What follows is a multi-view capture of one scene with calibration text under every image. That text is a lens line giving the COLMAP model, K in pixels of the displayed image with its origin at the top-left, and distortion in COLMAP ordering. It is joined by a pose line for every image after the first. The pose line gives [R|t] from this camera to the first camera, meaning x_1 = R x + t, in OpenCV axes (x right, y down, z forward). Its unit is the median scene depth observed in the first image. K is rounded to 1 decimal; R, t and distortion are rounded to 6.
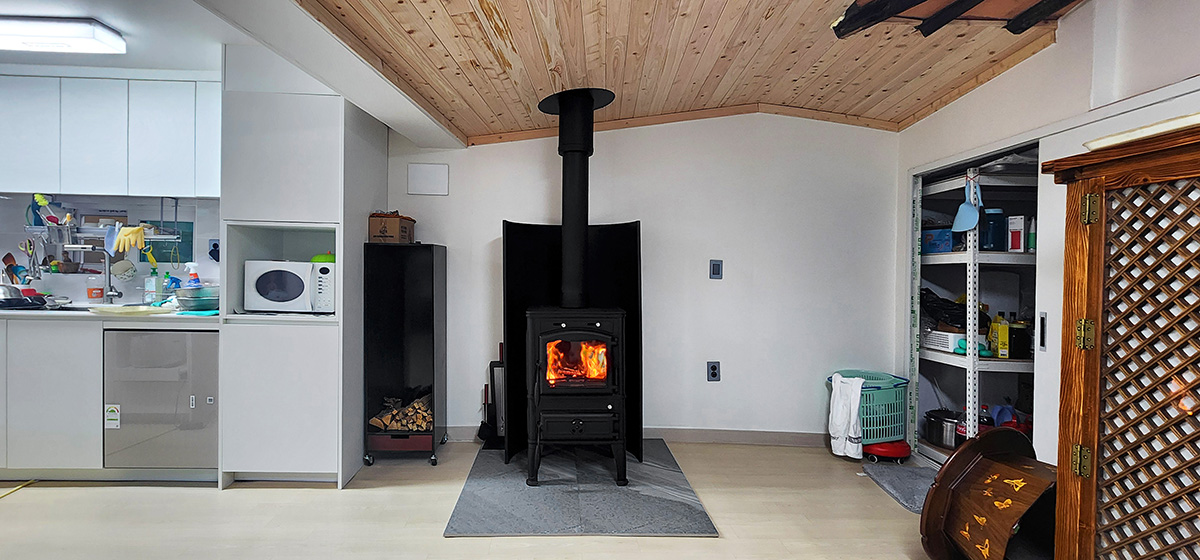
lens RADIAL K [[504.0, 0, 569.4], [0, 504.0, 292.5], [0, 0, 1]] dist [0.006429, -0.000356]
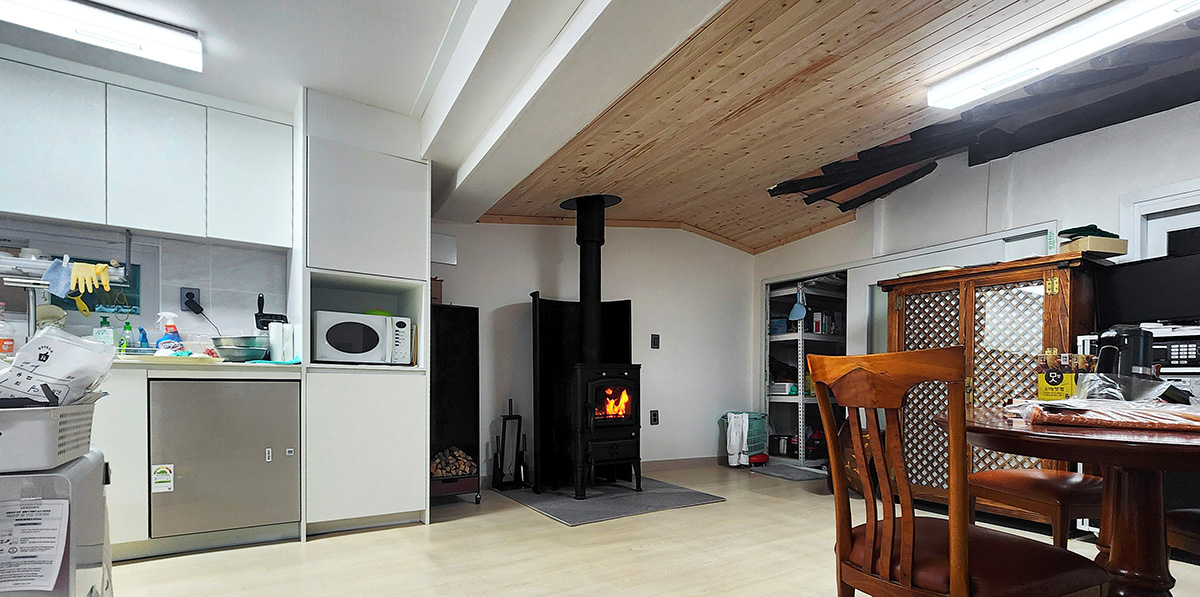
lens RADIAL K [[546.1, 0, 592.6], [0, 546.1, 396.7], [0, 0, 1]] dist [0.010415, -0.002109]
pose [[0.855797, -0.018968, 0.516964, -0.740042], [0.019572, 0.999799, 0.004285, 0.111868], [-0.516942, 0.006450, 0.855996, -0.196472]]
